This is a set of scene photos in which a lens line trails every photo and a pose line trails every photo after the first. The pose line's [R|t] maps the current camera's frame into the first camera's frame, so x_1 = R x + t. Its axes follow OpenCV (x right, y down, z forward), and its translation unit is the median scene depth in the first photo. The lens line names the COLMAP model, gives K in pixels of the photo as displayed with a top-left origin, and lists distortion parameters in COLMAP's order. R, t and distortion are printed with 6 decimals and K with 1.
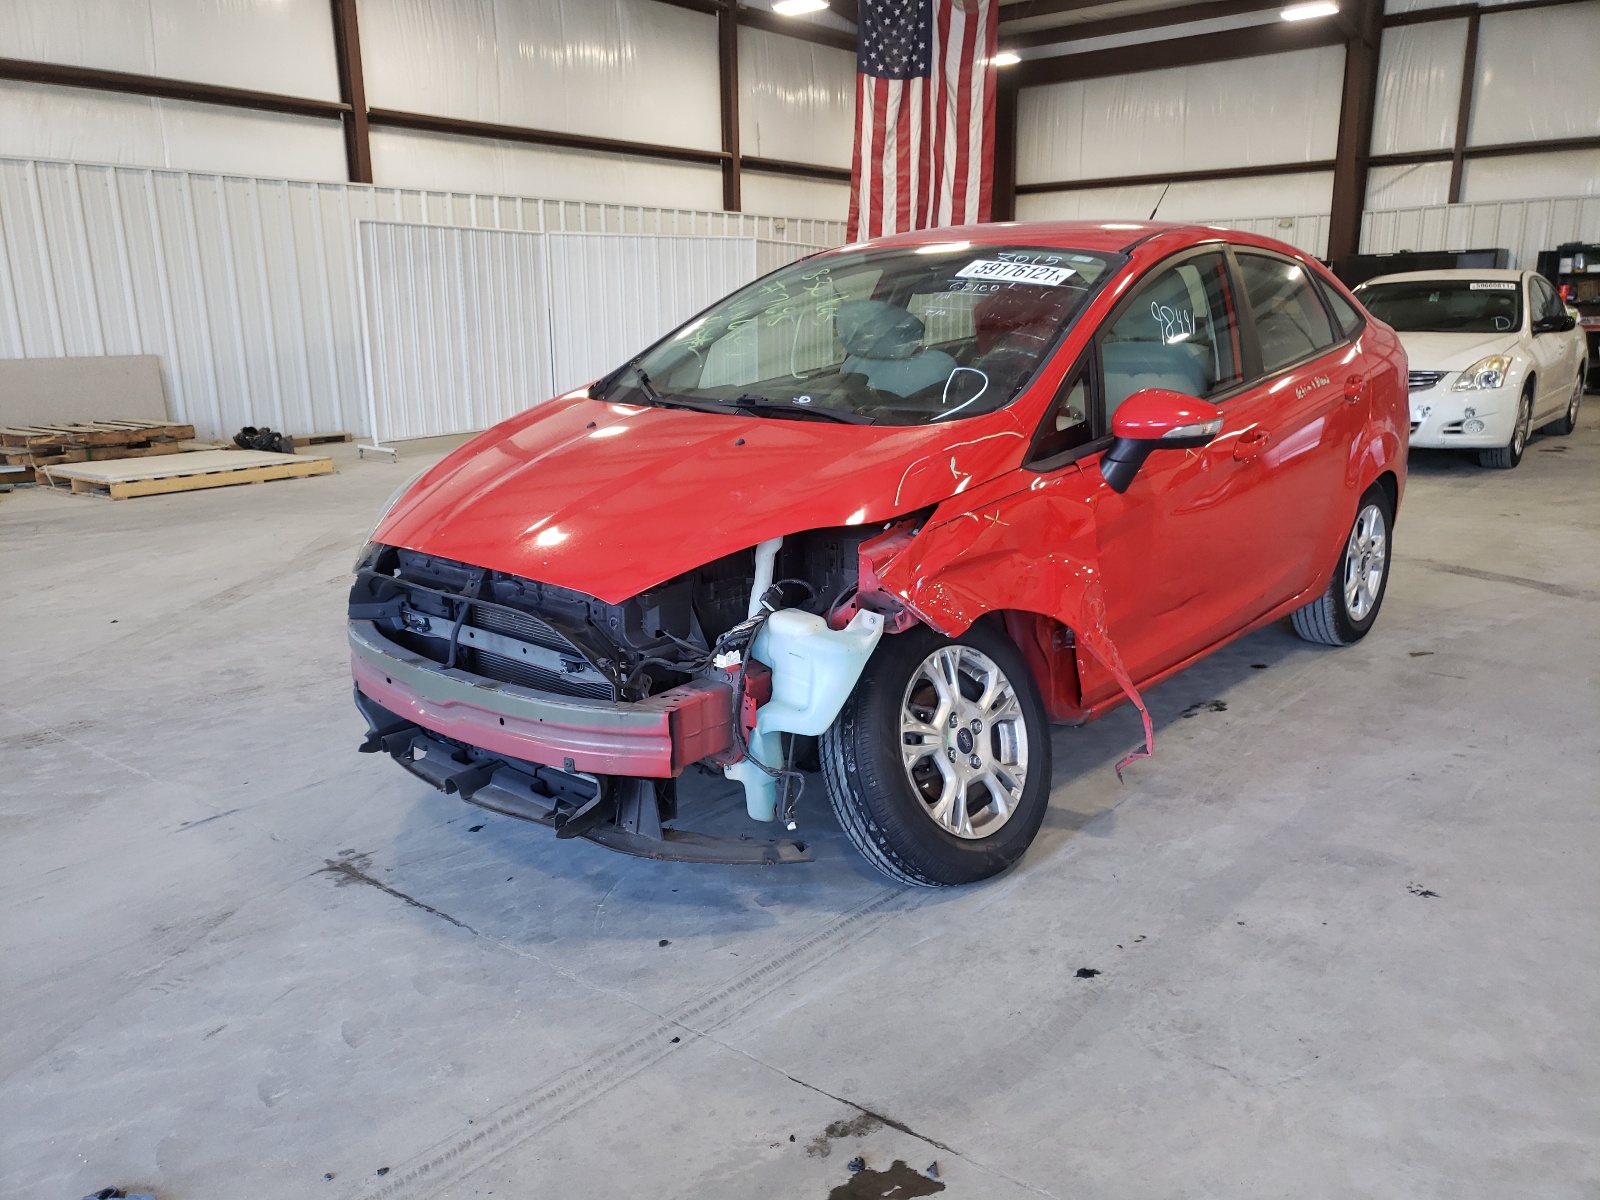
lens RADIAL K [[1243.5, 0, 779.4], [0, 1243.5, 653.2], [0, 0, 1]] dist [-0.000316, 0.006384]
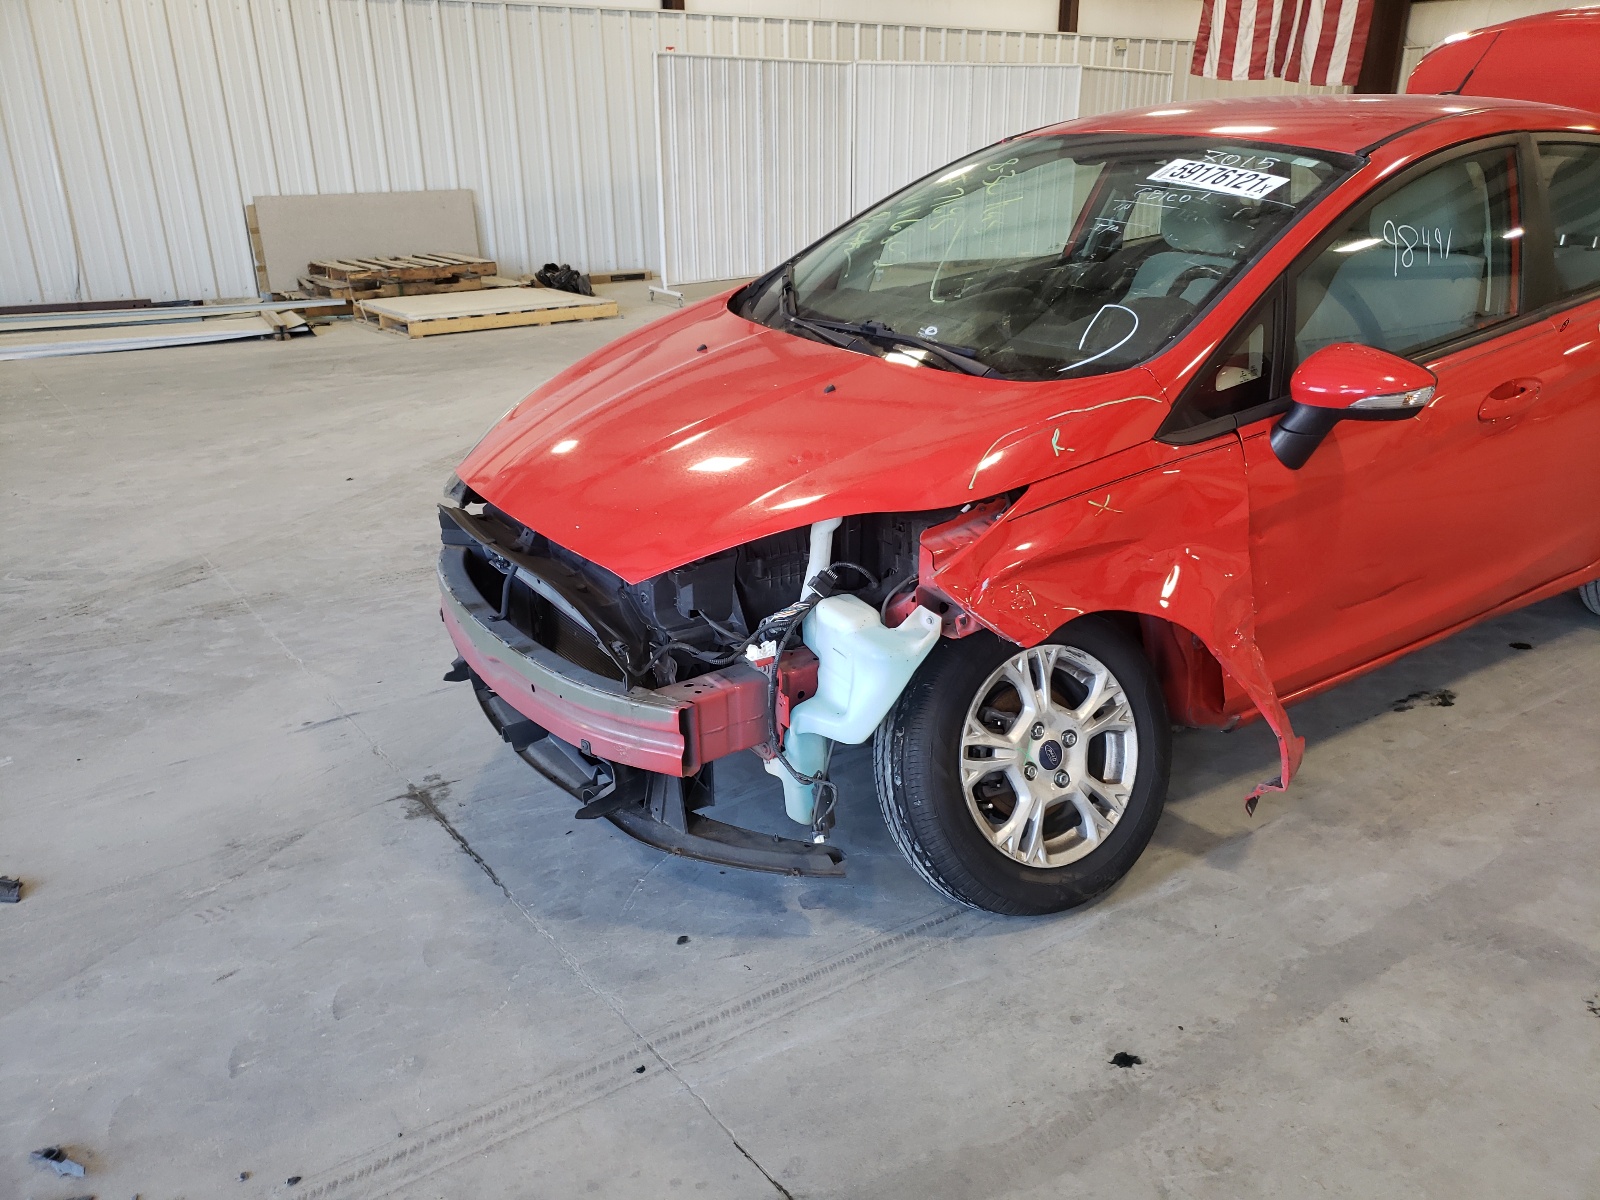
lens RADIAL K [[1245.3, 0, 817.8], [0, 1245.3, 633.4], [0, 0, 1]] dist [-0.037575, 0.088299]
pose [[0.970268, 0.098235, -0.221199, 0.167653], [-0.071148, 0.989312, 0.127274, -0.107483], [0.231338, -0.107752, 0.966888, 0.126689]]
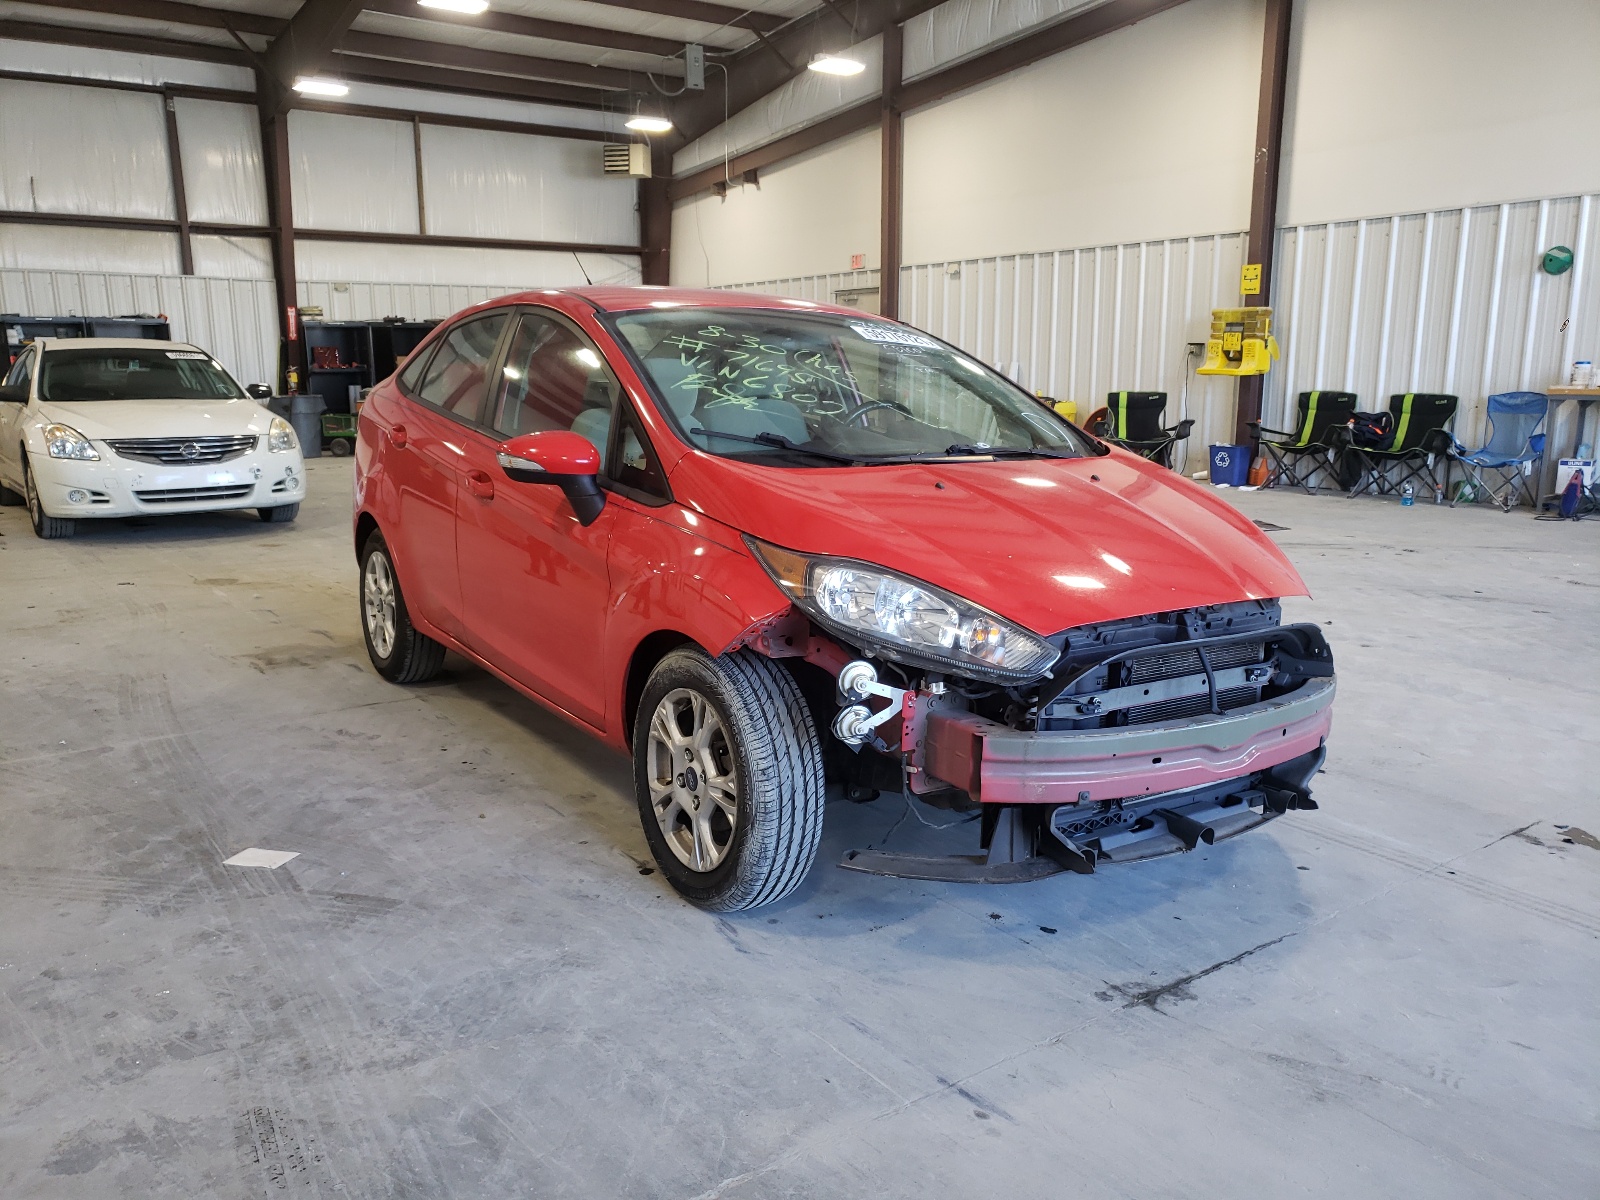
lens RADIAL K [[1245.3, 0, 817.8], [0, 1245.3, 633.4], [0, 0, 1]] dist [-0.037575, 0.088299]
pose [[0.269938, -0.197873, 0.942327, -1.195975], [0.262947, 0.956607, 0.125548, -0.243135], [-0.926279, 0.213892, 0.310255, 0.902951]]
